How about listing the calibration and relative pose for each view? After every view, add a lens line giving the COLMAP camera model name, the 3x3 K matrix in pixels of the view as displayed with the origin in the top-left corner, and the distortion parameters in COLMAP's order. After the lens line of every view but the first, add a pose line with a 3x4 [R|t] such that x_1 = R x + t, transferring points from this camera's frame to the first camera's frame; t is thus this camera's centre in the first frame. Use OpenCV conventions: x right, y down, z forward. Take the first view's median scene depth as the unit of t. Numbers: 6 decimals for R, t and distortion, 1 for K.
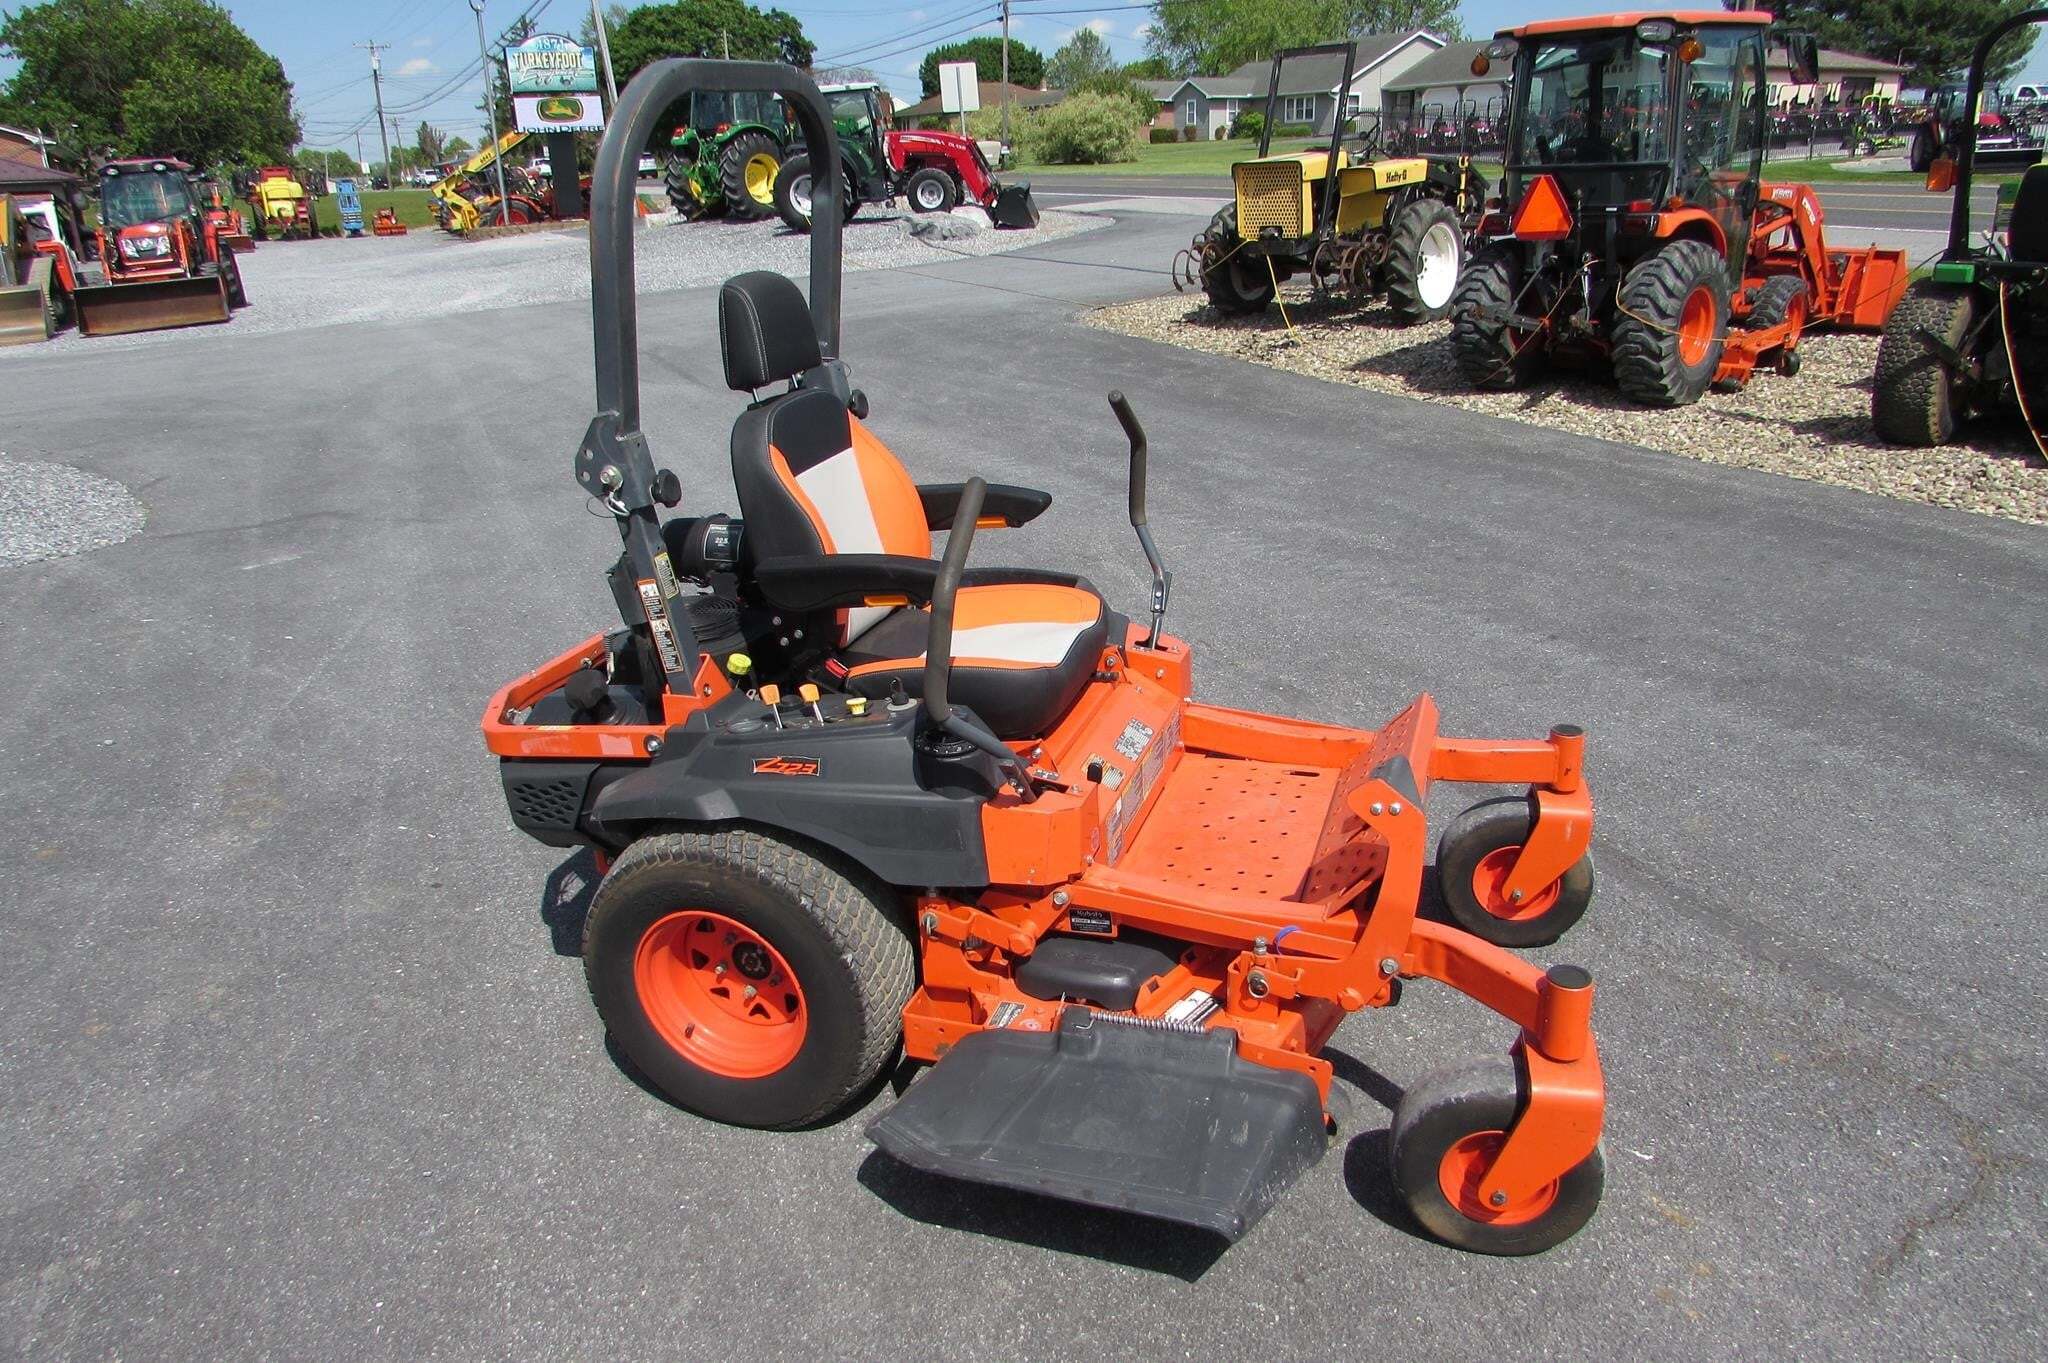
lens RADIAL K [[1458.8, 0, 1031.4], [0, 1458.8, 725.6], [0, 0, 1]] dist [-0.042791, 0.029634]
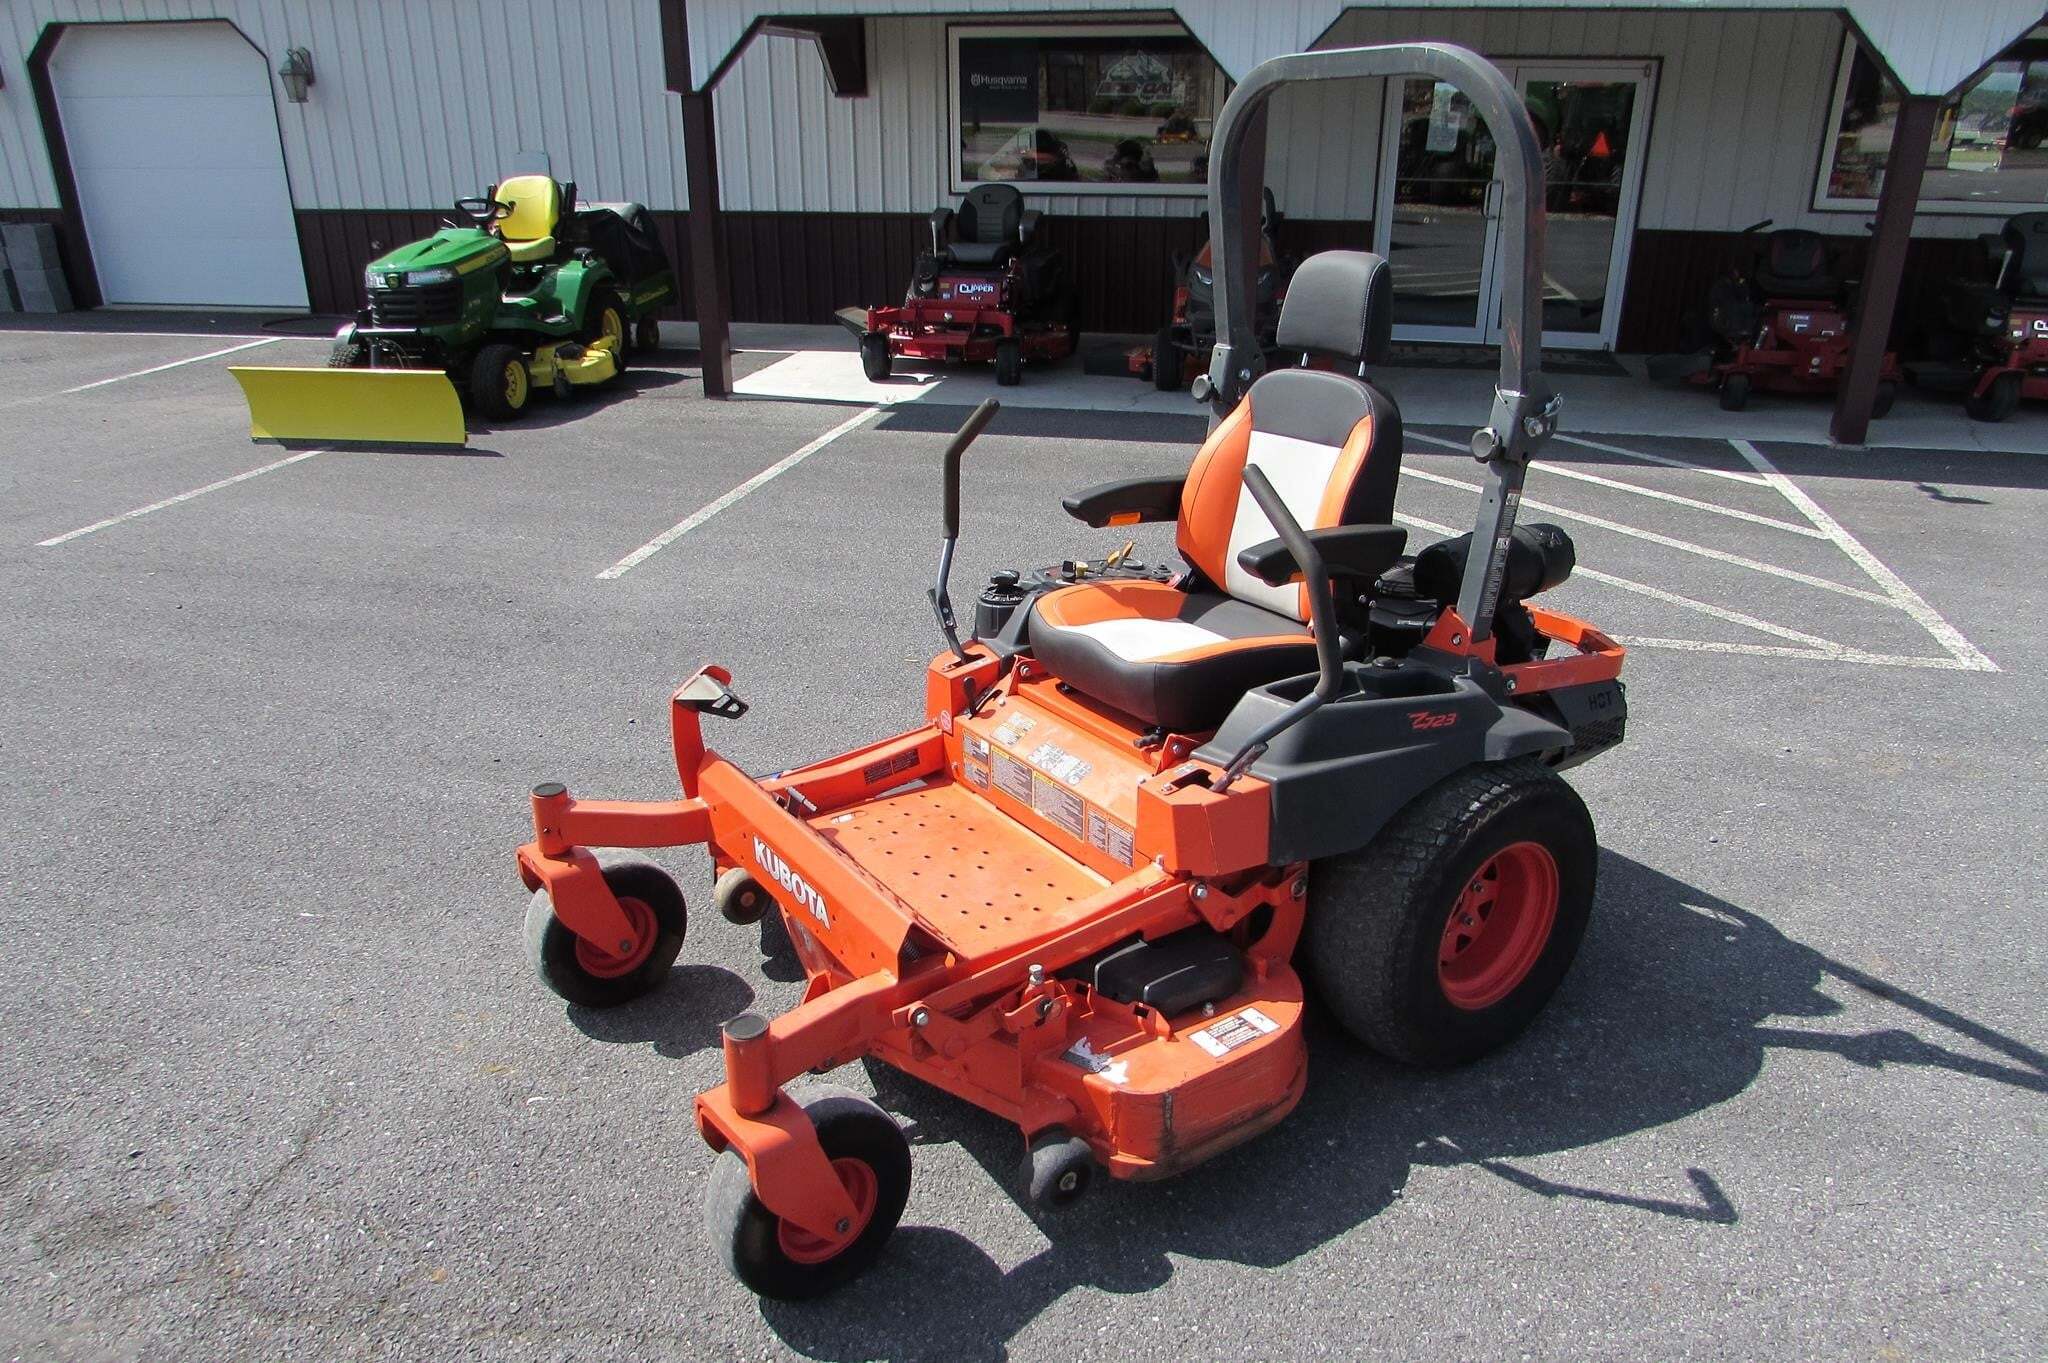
lens RADIAL K [[1458.8, 0, 1032.9], [0, 1458.8, 719.6], [0, 0, 1]] dist [-0.042791, 0.029634]
pose [[-0.601861, 0.344832, -0.720316, 0.254719], [-0.279633, 0.753872, 0.594544, -0.192978], [0.748043, 0.559257, -0.357300, 0.437072]]
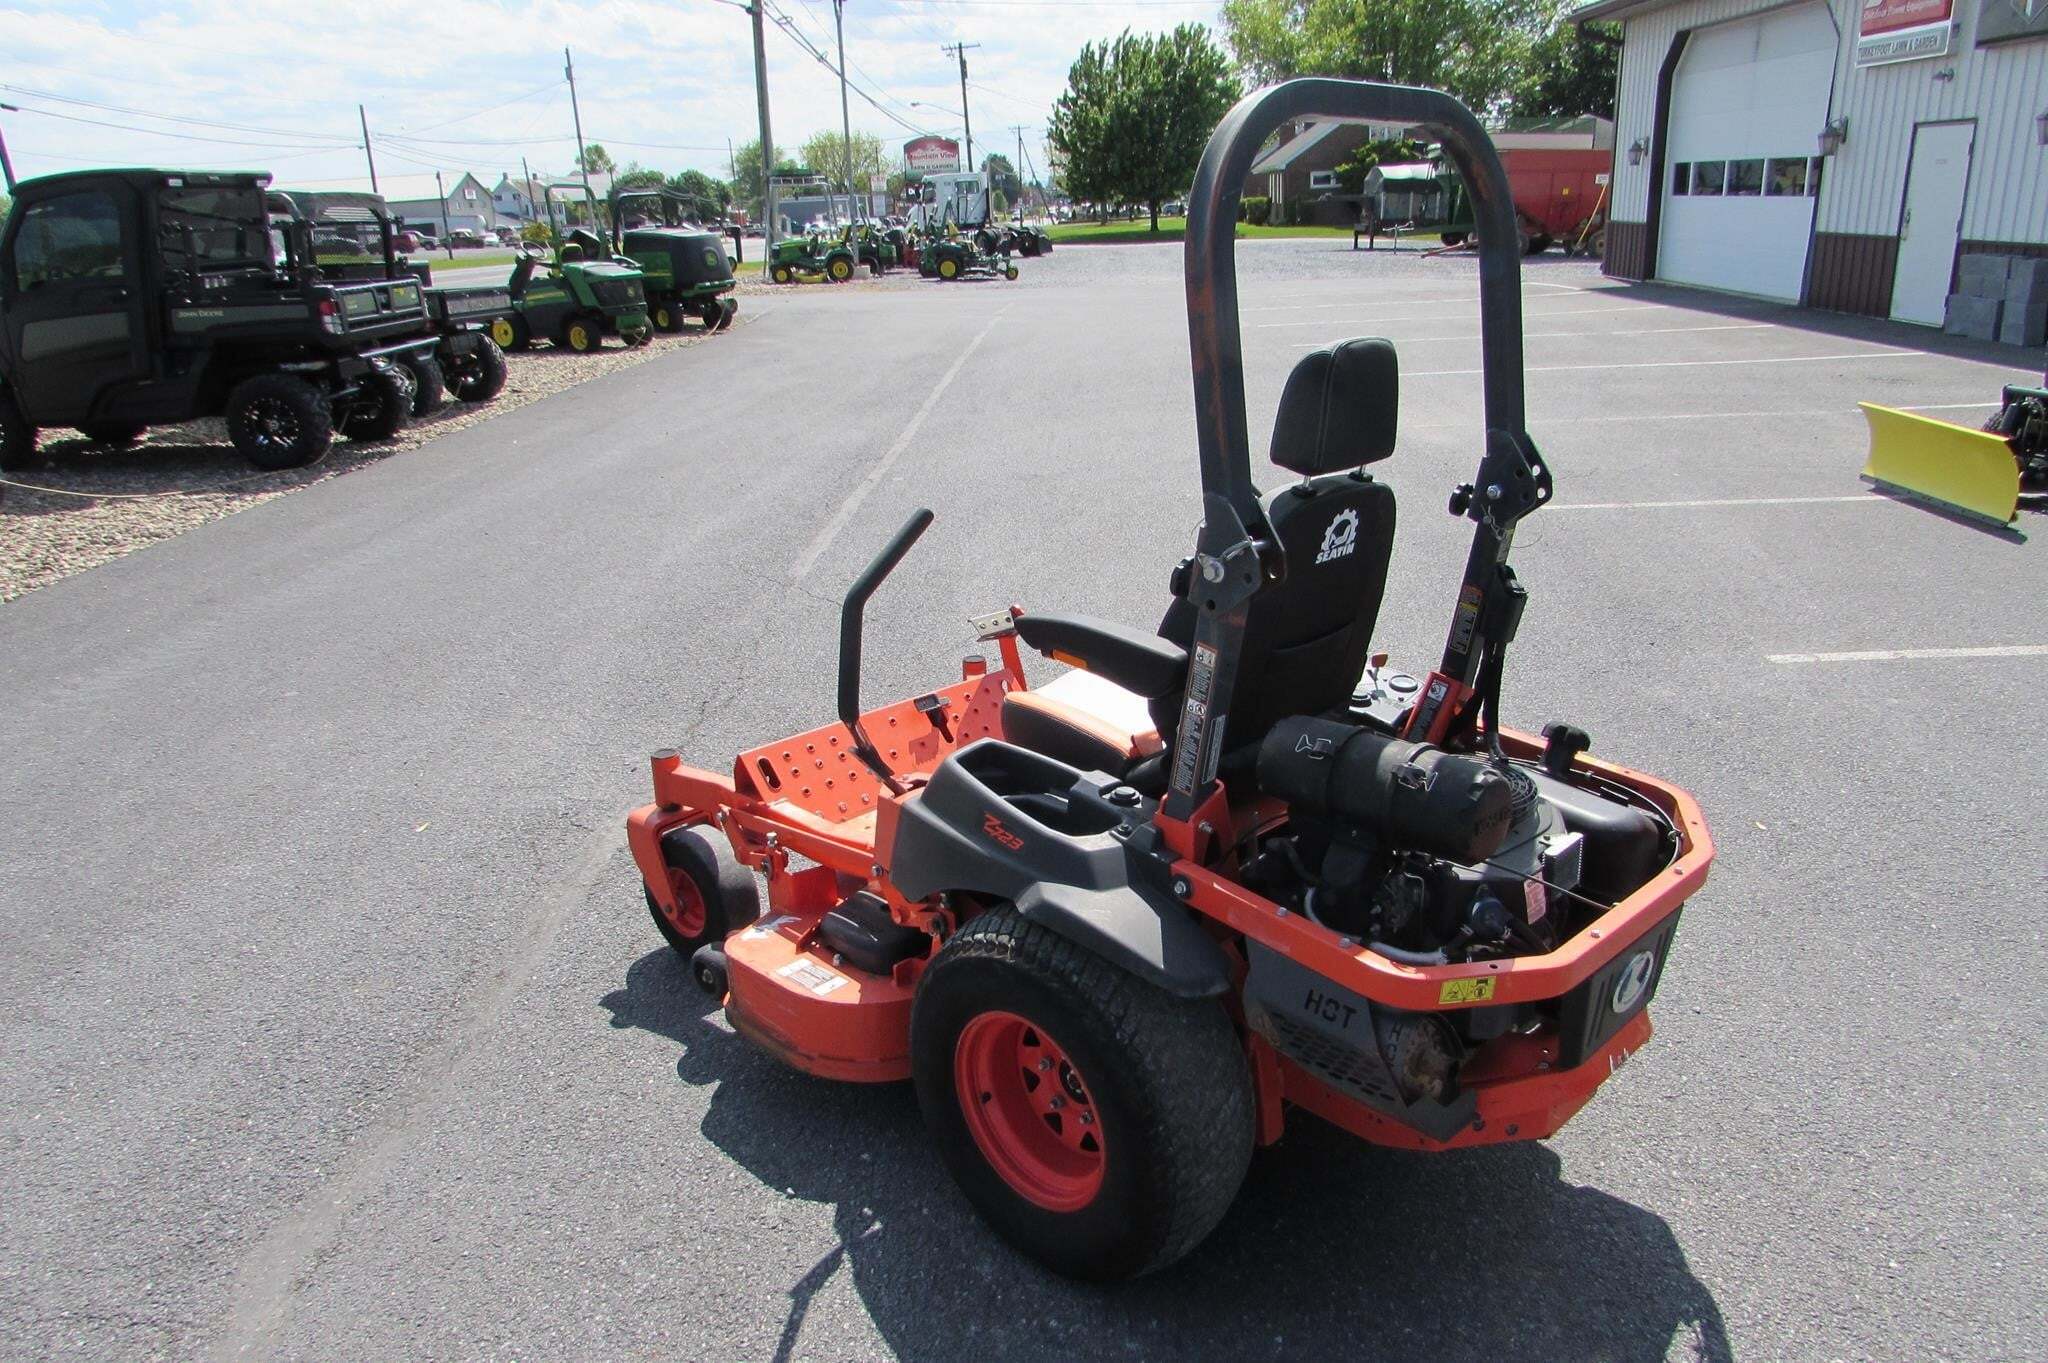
lens RADIAL K [[1458.8, 0, 1028.1], [0, 1458.8, 715.1], [0, 0, 1]] dist [-0.042791, 0.029634]
pose [[-0.892688, -0.087526, 0.442095, -0.130287], [0.231373, 0.752809, 0.616235, -0.222893], [-0.386750, 0.652394, -0.651772, 0.553720]]
